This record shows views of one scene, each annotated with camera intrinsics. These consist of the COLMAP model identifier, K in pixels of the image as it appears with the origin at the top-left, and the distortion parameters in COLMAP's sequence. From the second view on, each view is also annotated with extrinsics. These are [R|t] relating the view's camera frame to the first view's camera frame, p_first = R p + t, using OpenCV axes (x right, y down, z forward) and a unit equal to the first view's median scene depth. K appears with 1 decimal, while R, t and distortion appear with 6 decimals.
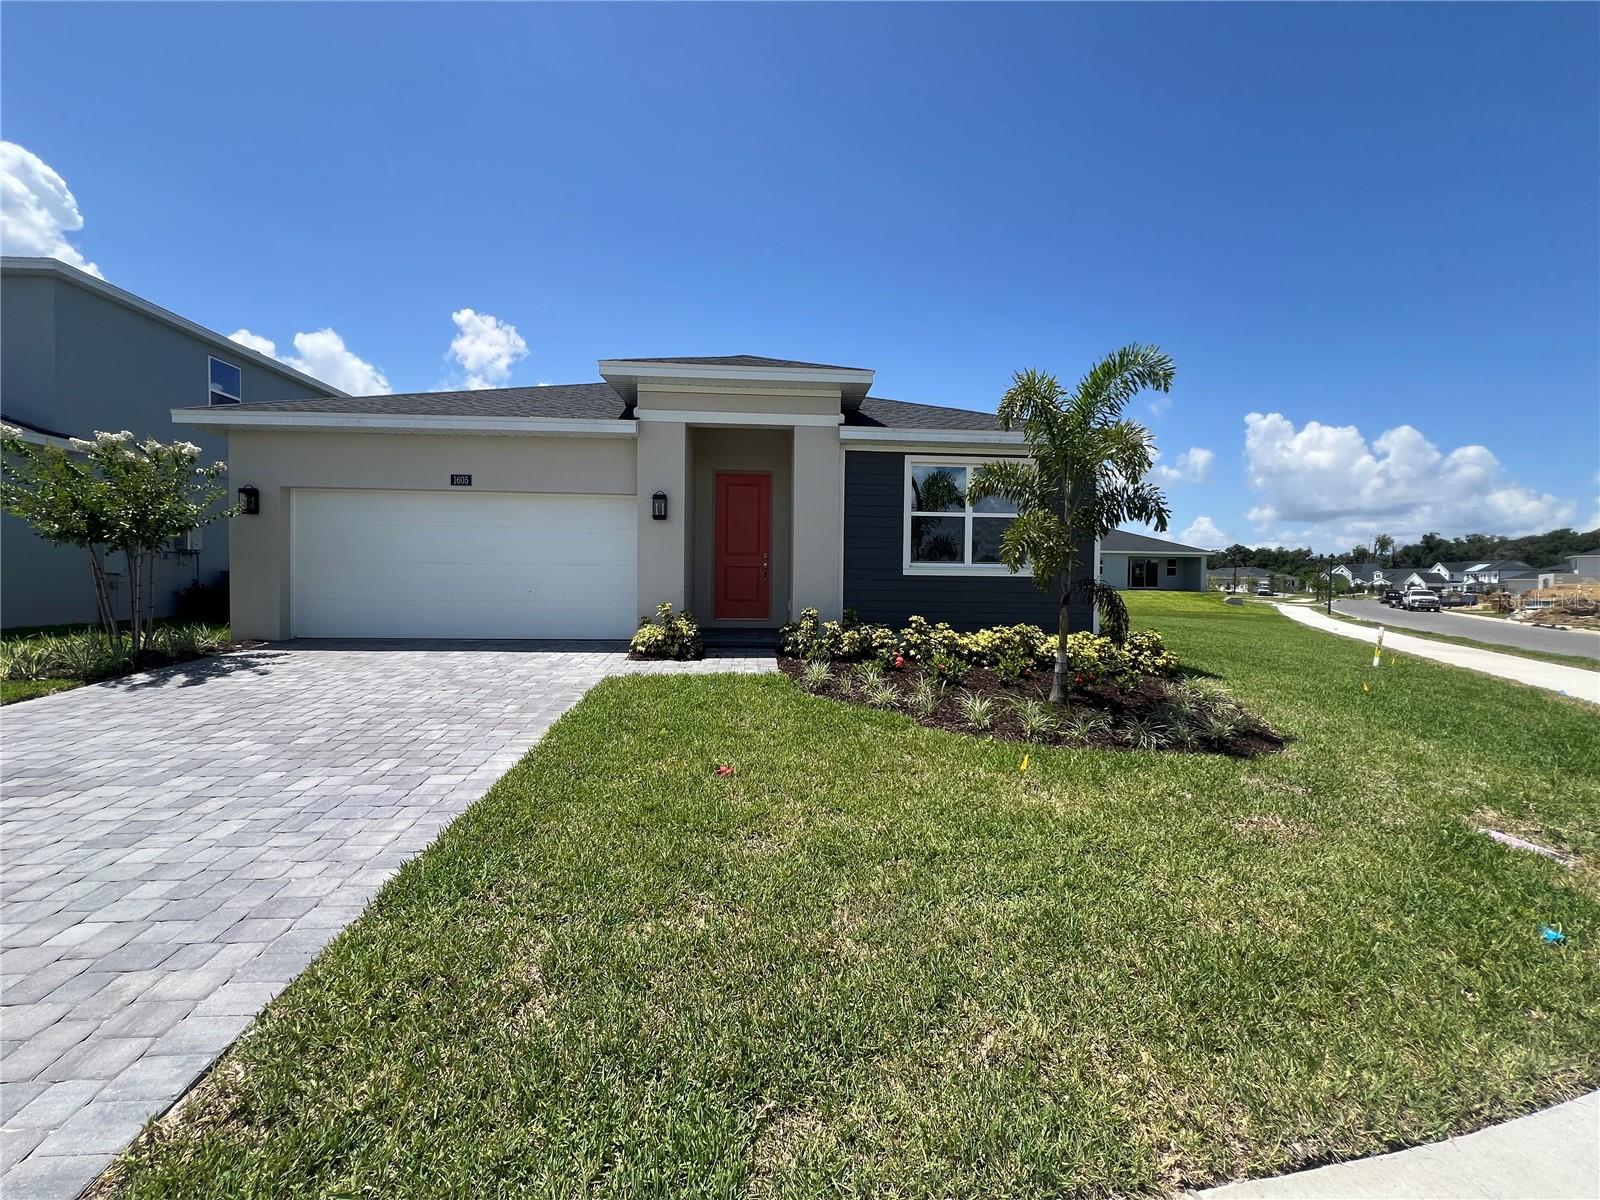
lens RADIAL K [[640.5, 0, 800.0], [0, 640.5, 600.0], [0, 0, 1]] dist [-0.000340, 0.000195]
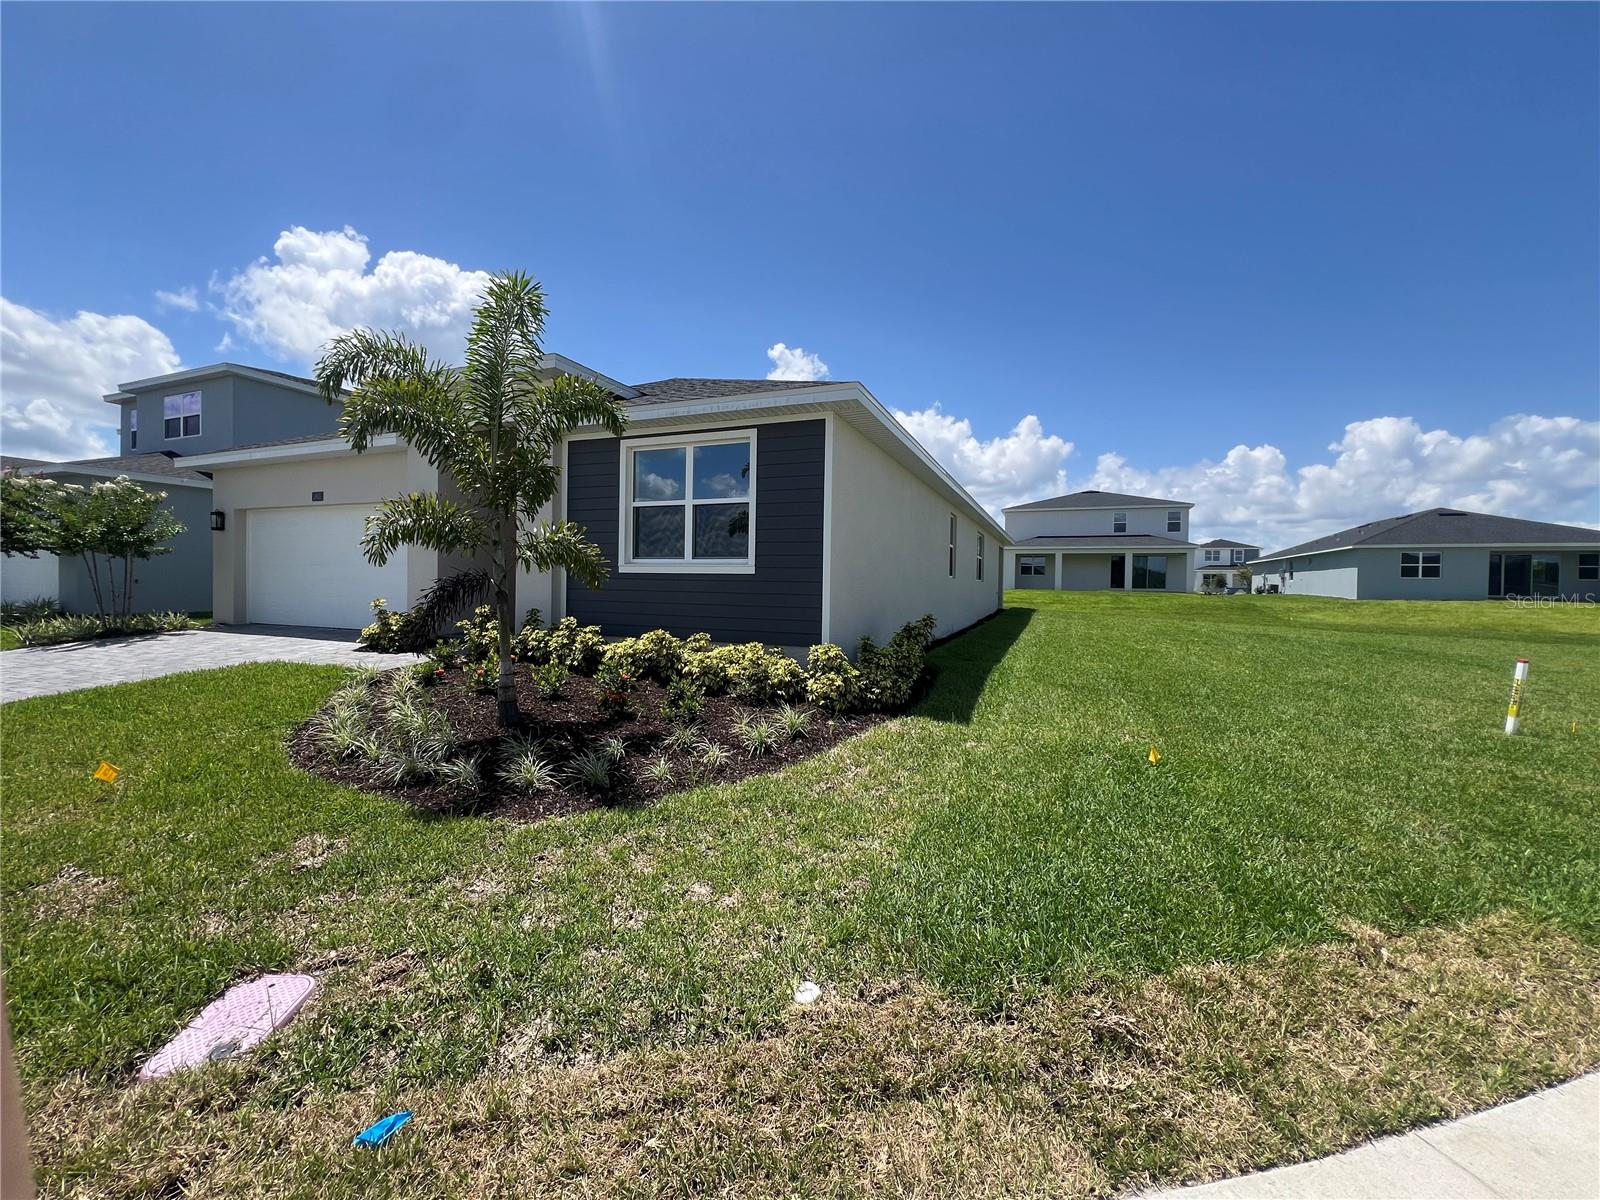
lens RADIAL K [[640.5, 0, 800.0], [0, 640.5, 600.0], [0, 0, 1]] dist [-0.000340, 0.000195]
pose [[0.898800, 0.012751, -0.438173, 0.777981], [-0.016430, 0.999854, -0.004605, -0.000355], [0.438051, 0.011338, 0.898879, 0.295539]]
